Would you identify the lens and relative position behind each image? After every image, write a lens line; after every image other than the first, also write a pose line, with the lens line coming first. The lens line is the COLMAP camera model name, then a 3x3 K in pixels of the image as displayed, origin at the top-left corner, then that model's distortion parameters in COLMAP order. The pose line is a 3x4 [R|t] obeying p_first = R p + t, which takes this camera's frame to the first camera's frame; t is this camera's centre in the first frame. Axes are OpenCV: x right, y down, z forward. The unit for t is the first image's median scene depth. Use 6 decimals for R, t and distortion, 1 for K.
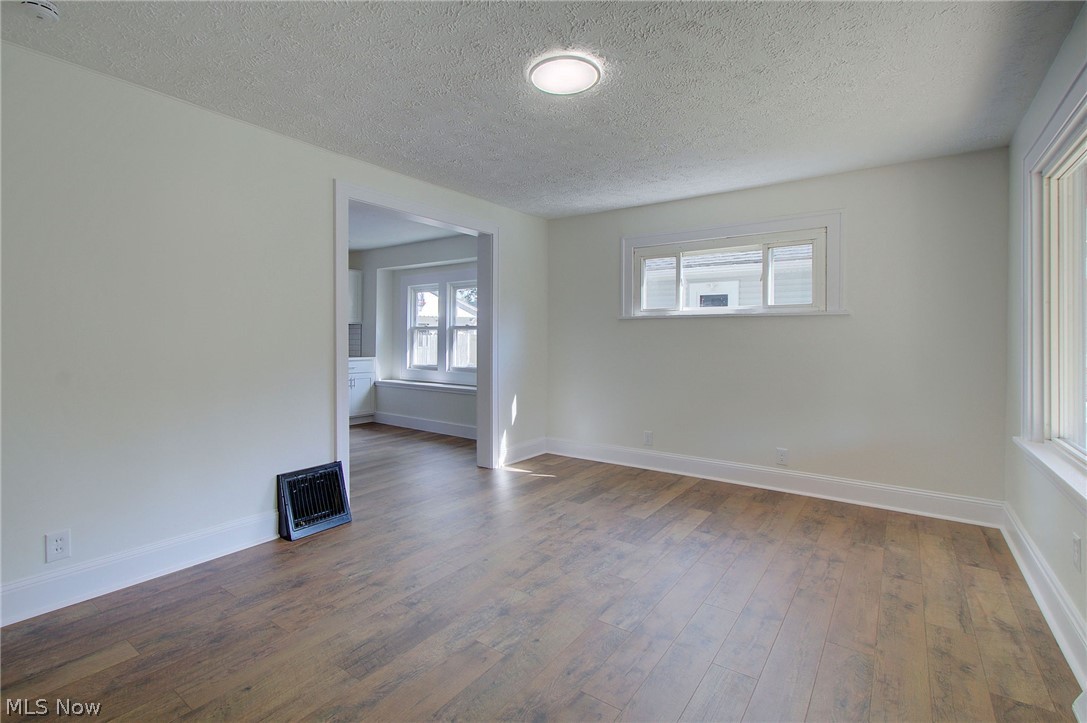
lens RADIAL K [[505.6, 0, 538.7], [0, 505.6, 337.8], [0, 0, 1]] dist [-0.003682, 0.000947]
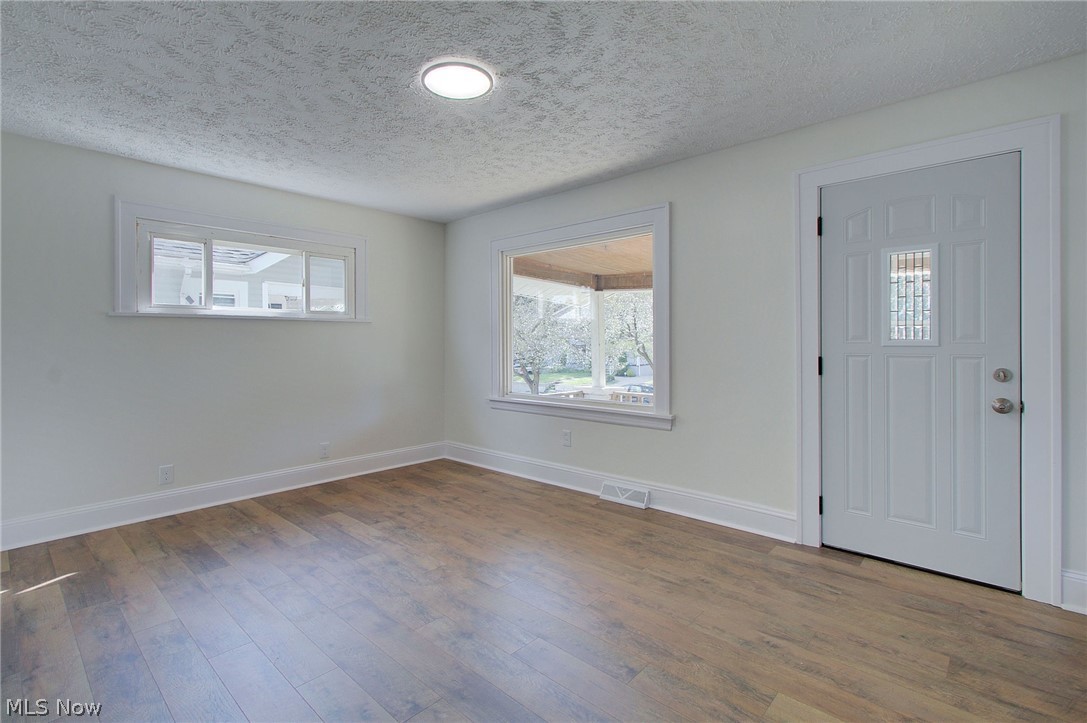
lens RADIAL K [[505.6, 0, 528.9], [0, 505.6, 340.9], [0, 0, 1]] dist [-0.003682, 0.000947]
pose [[0.121824, -0.000939, 0.992551, -0.631477], [0.004643, 0.999989, 0.000377, 0.000146], [-0.992541, 0.004563, 0.121828, 0.496627]]
